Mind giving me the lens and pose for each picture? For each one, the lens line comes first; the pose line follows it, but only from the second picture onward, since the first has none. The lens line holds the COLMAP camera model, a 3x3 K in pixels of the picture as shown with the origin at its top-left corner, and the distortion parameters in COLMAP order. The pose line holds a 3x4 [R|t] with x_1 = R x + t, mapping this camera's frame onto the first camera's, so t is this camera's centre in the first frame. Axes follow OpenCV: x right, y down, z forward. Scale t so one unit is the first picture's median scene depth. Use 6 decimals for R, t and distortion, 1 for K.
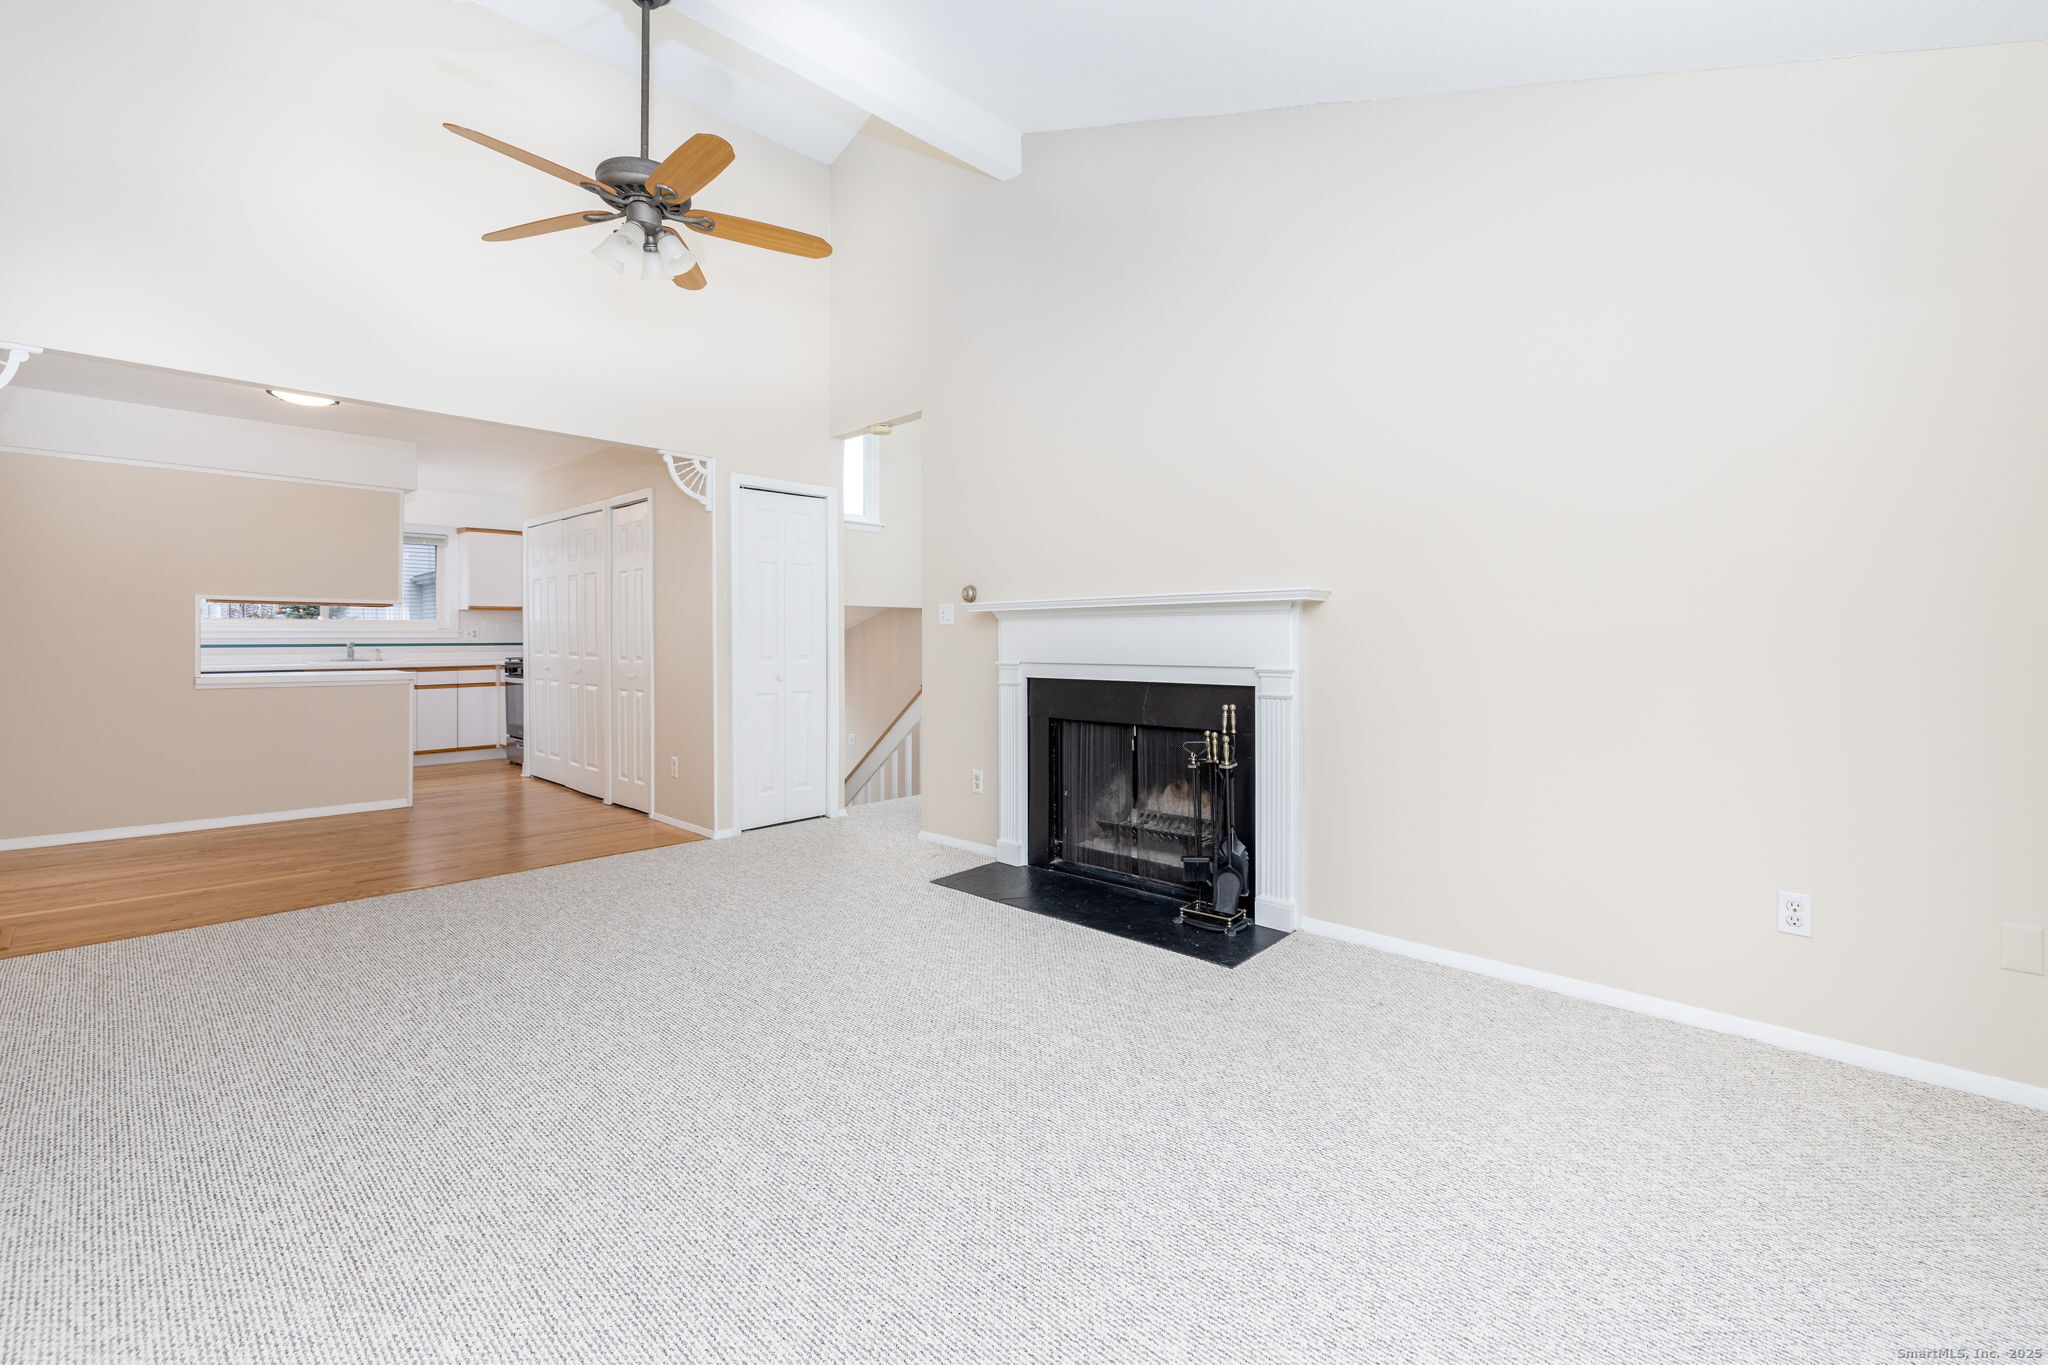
lens RADIAL K [[877.3, 0, 1026.7], [0, 877.3, 635.2], [0, 0, 1]] dist [0.002772, -0.000225]
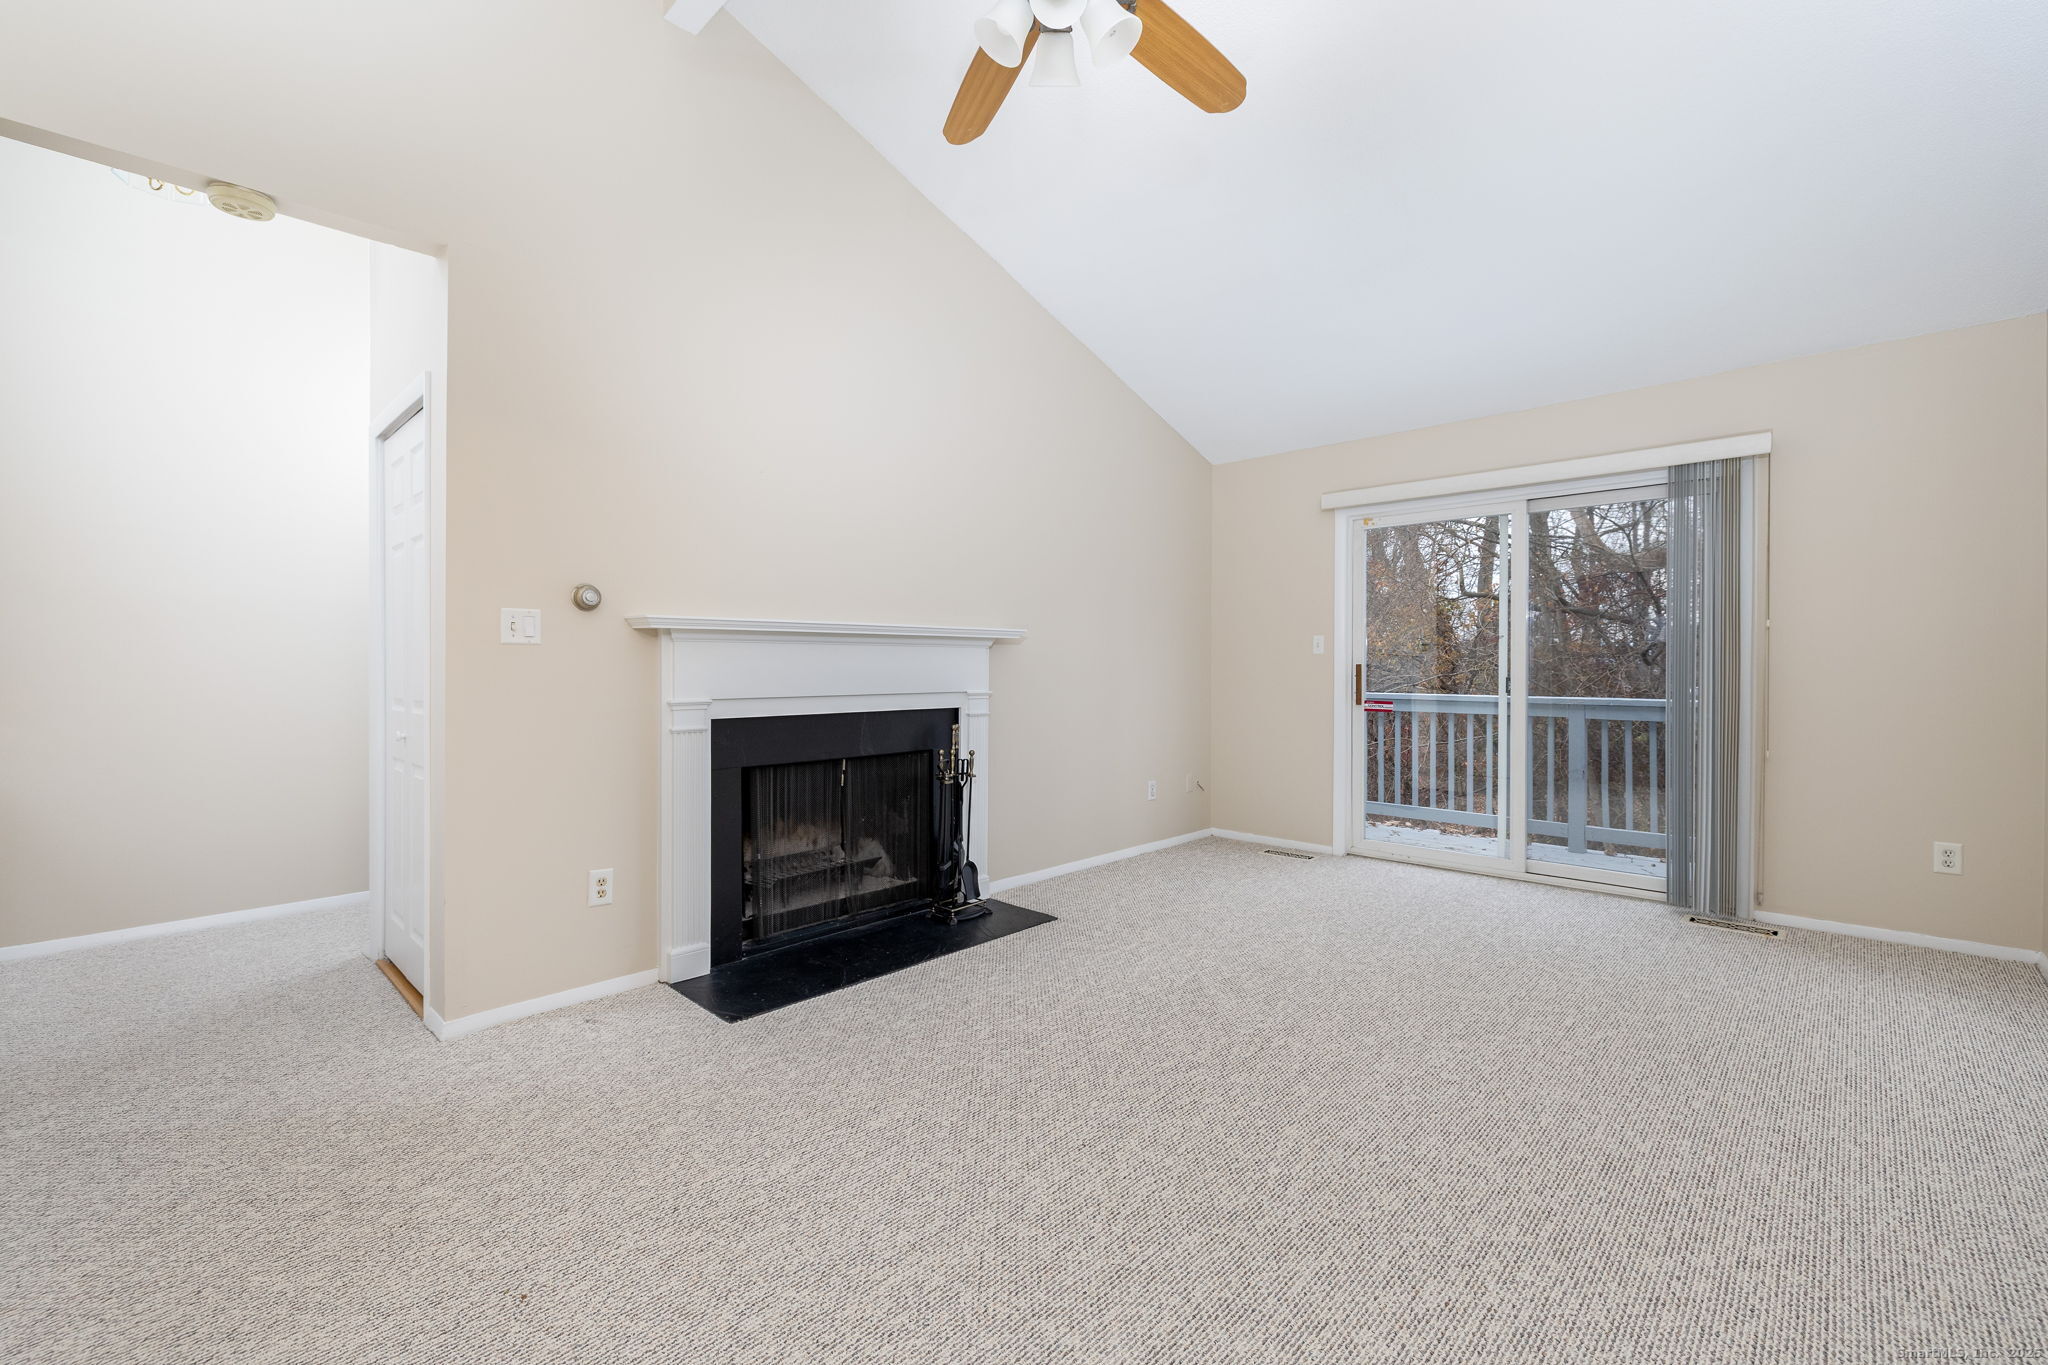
lens RADIAL K [[877.3, 0, 1002.1], [0, 877.3, 672.1], [0, 0, 1]] dist [0.002772, -0.000225]
pose [[0.011544, -0.003963, 0.999926, -0.947659], [-0.005579, 0.999976, 0.004028, 0.004213], [-0.999918, -0.005625, 0.011522, 0.937887]]
